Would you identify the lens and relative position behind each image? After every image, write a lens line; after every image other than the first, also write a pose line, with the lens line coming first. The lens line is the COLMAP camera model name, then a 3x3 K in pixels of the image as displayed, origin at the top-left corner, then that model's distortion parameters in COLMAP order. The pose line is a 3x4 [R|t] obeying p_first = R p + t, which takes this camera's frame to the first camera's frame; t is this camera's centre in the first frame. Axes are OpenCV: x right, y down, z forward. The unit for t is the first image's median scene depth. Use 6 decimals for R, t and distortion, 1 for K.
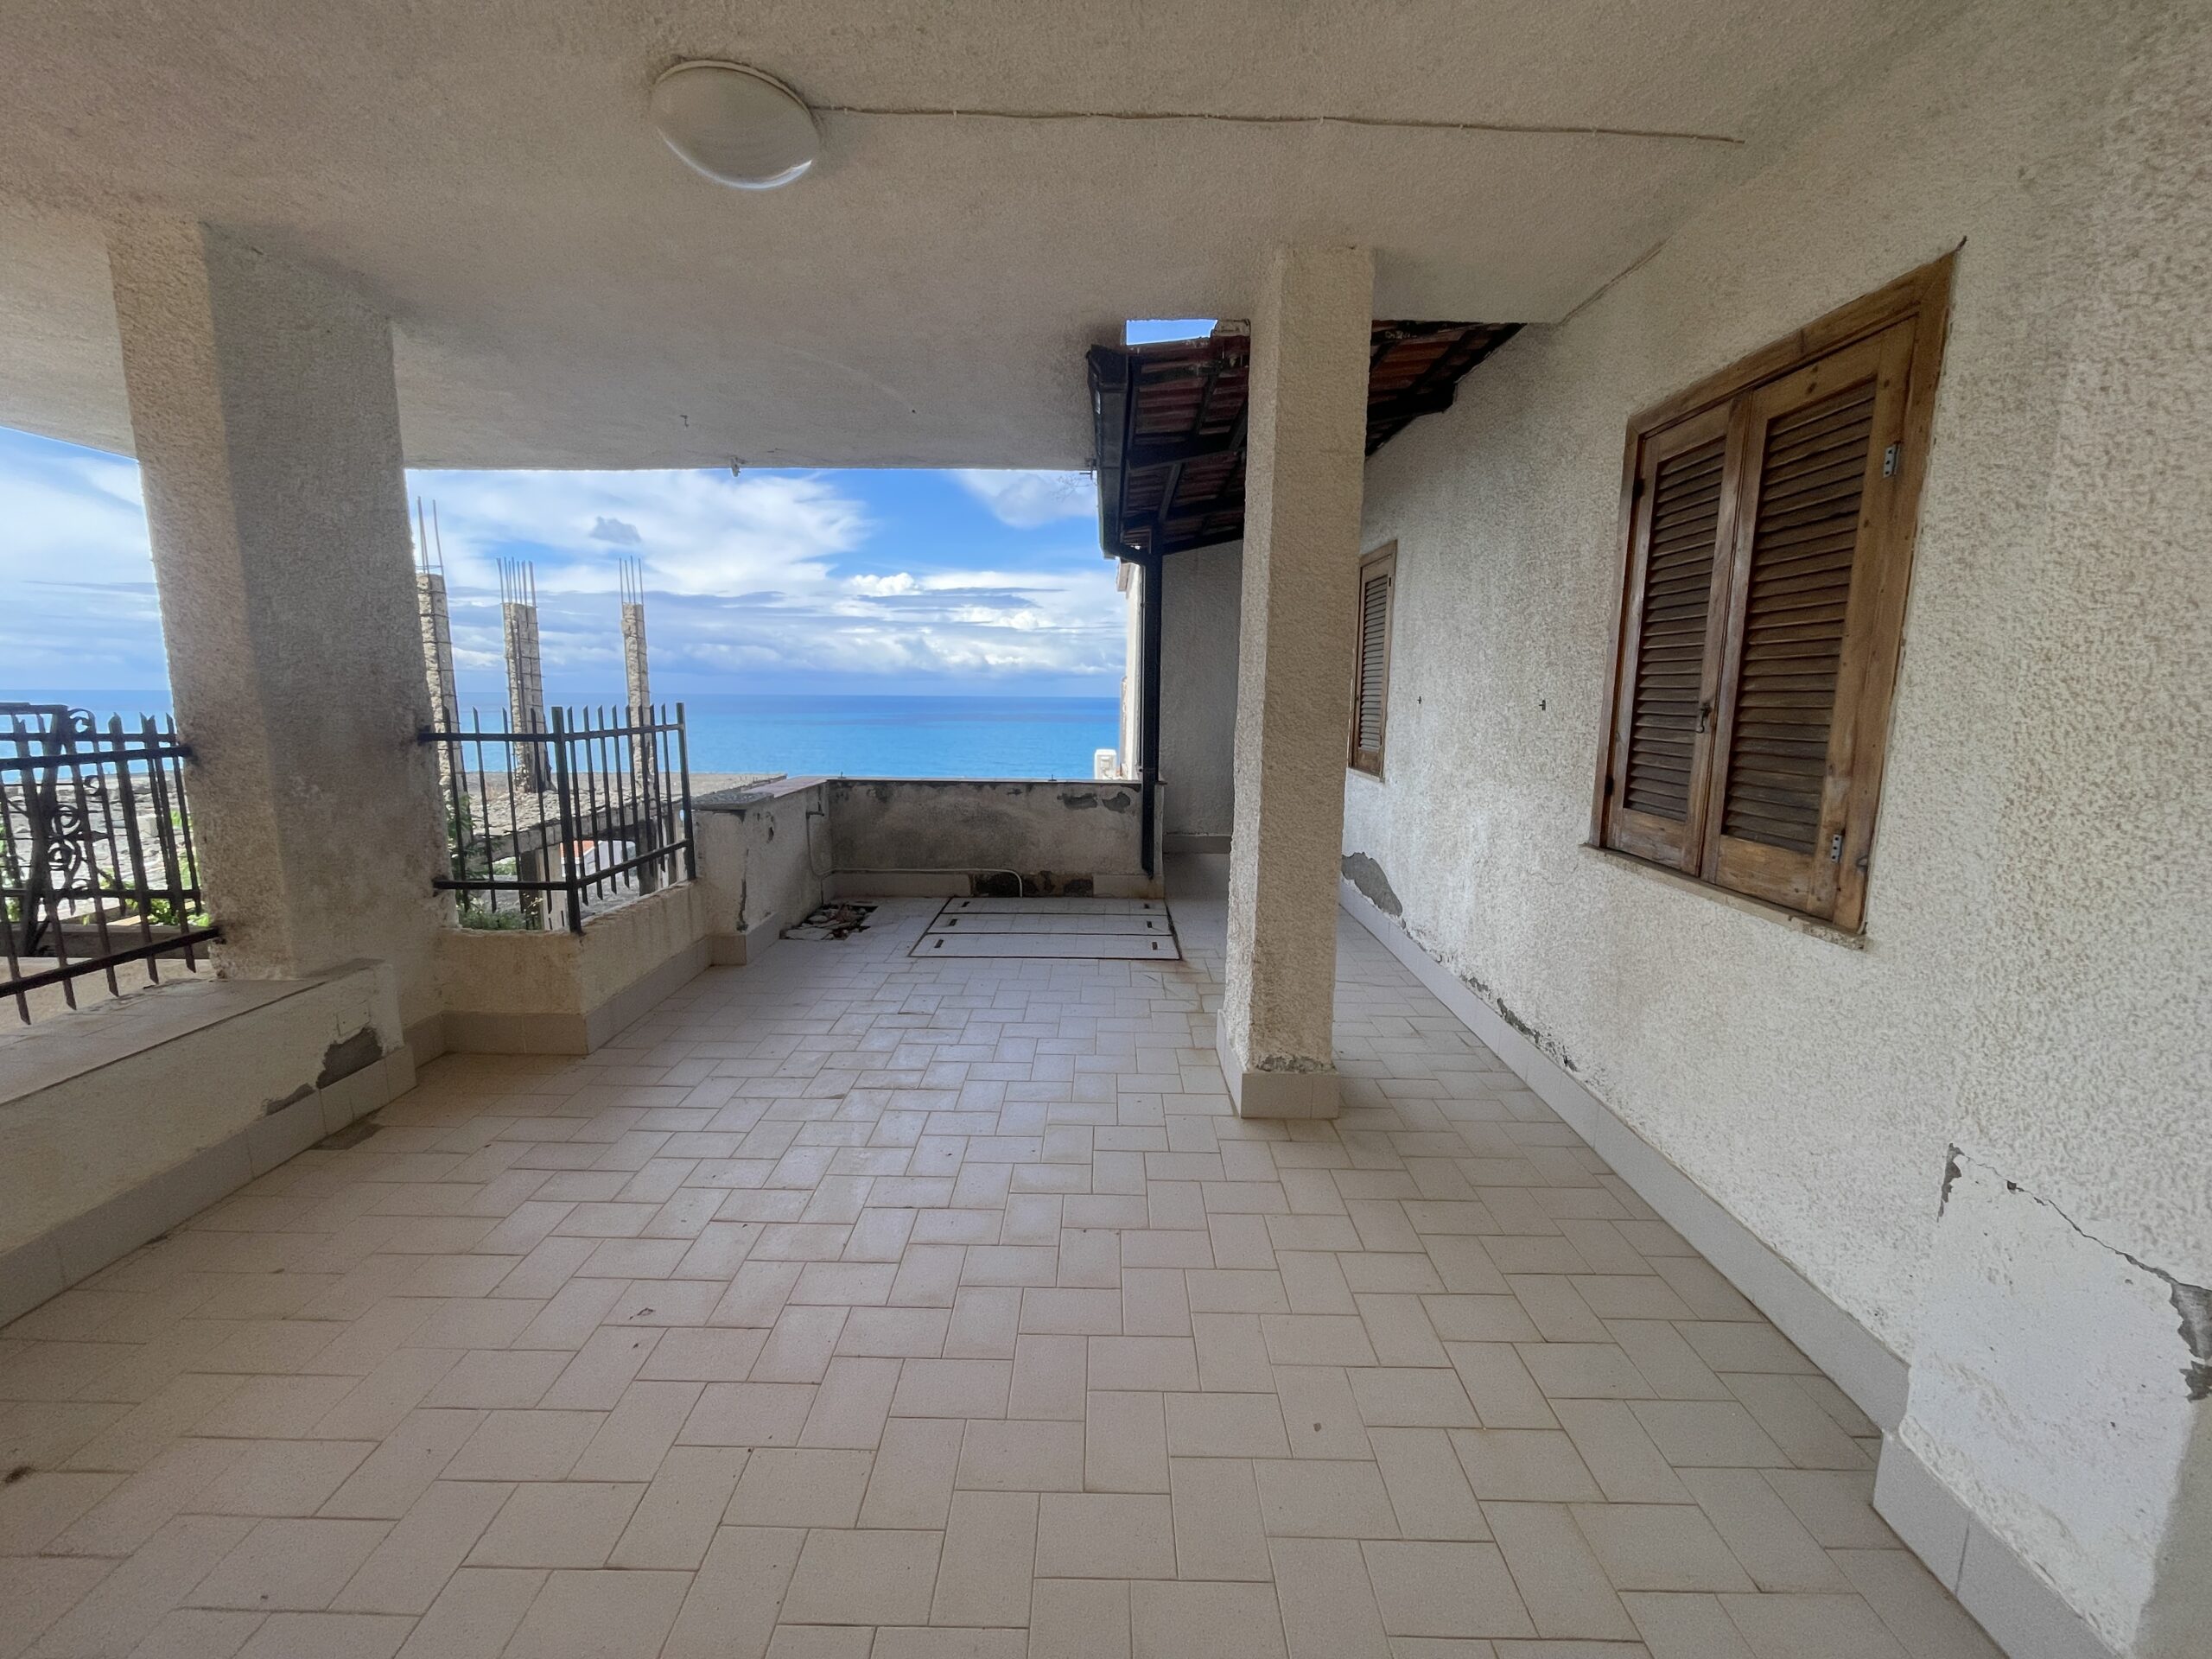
lens RADIAL K [[890.2, 0, 1099.1], [0, 890.2, 832.2], [0, 0, 1]] dist [-0.011193, 0.000374]
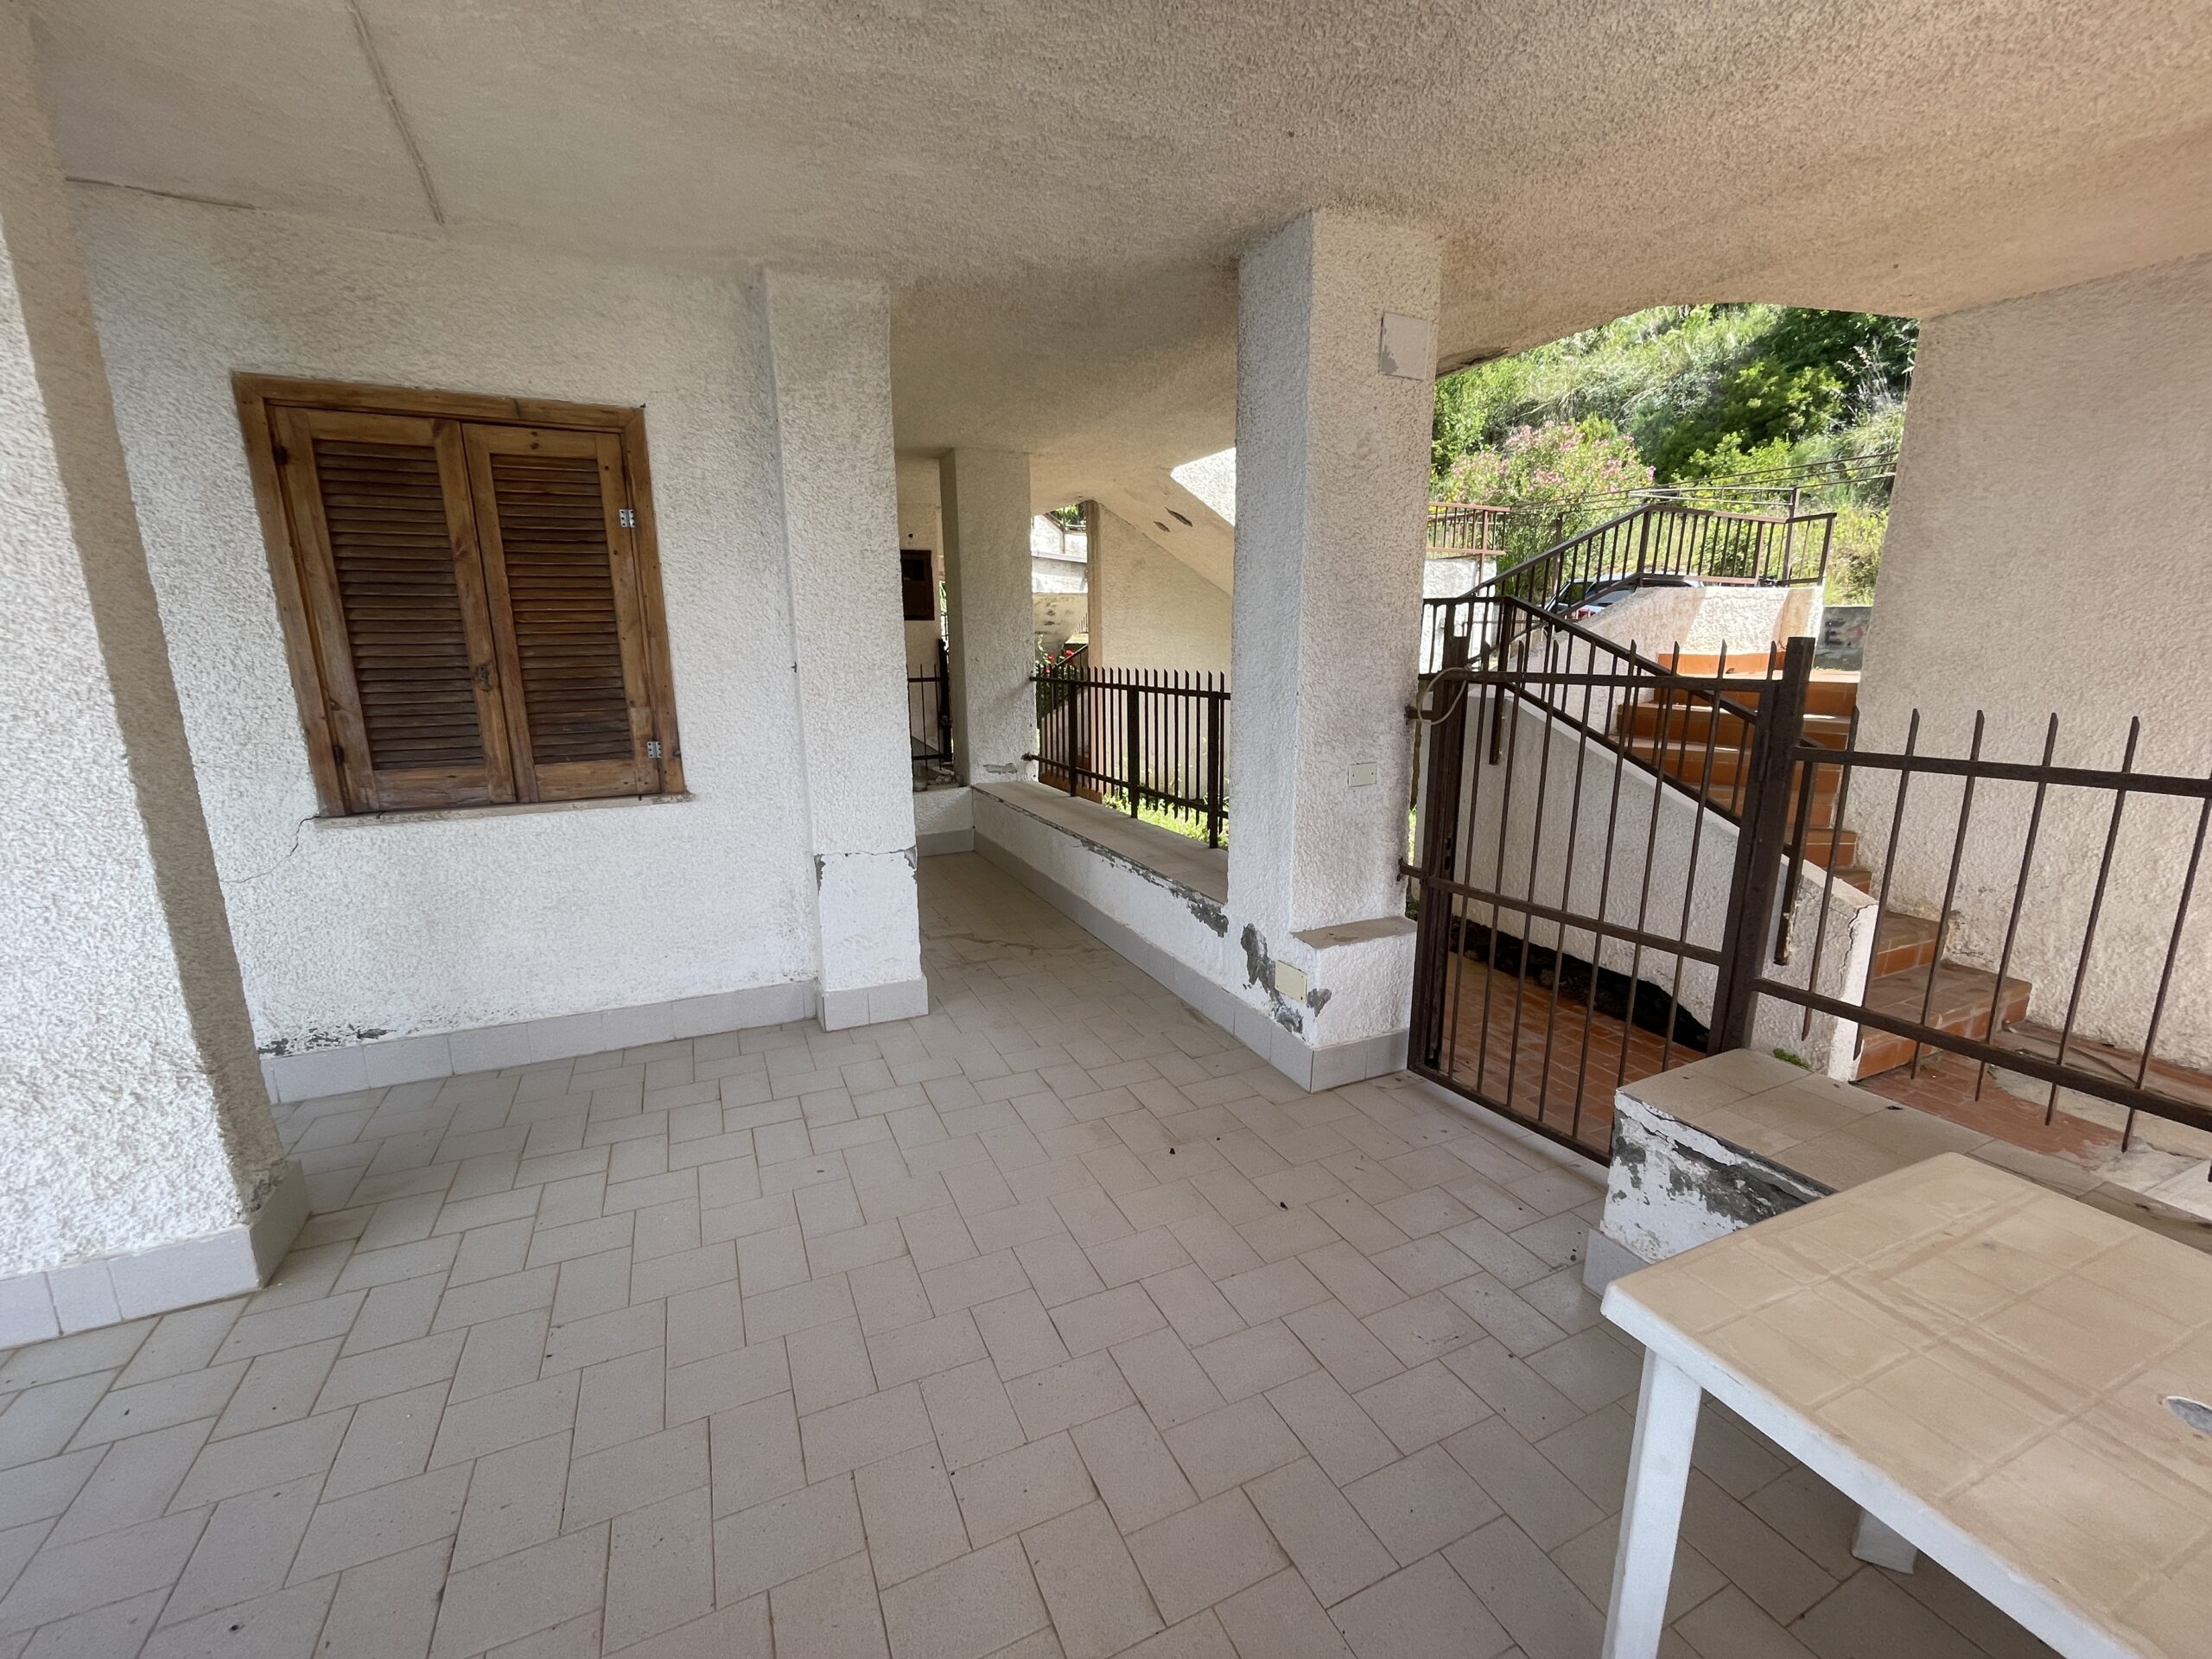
lens RADIAL K [[890.2, 0, 1099.1], [0, 890.2, 832.2], [0, 0, 1]] dist [-0.011193, 0.000374]
pose [[-0.437074, -0.188319, 0.879490, -0.921666], [0.147182, 0.949679, 0.276492, -0.153129], [-0.887301, 0.250292, -0.387363, 0.830856]]
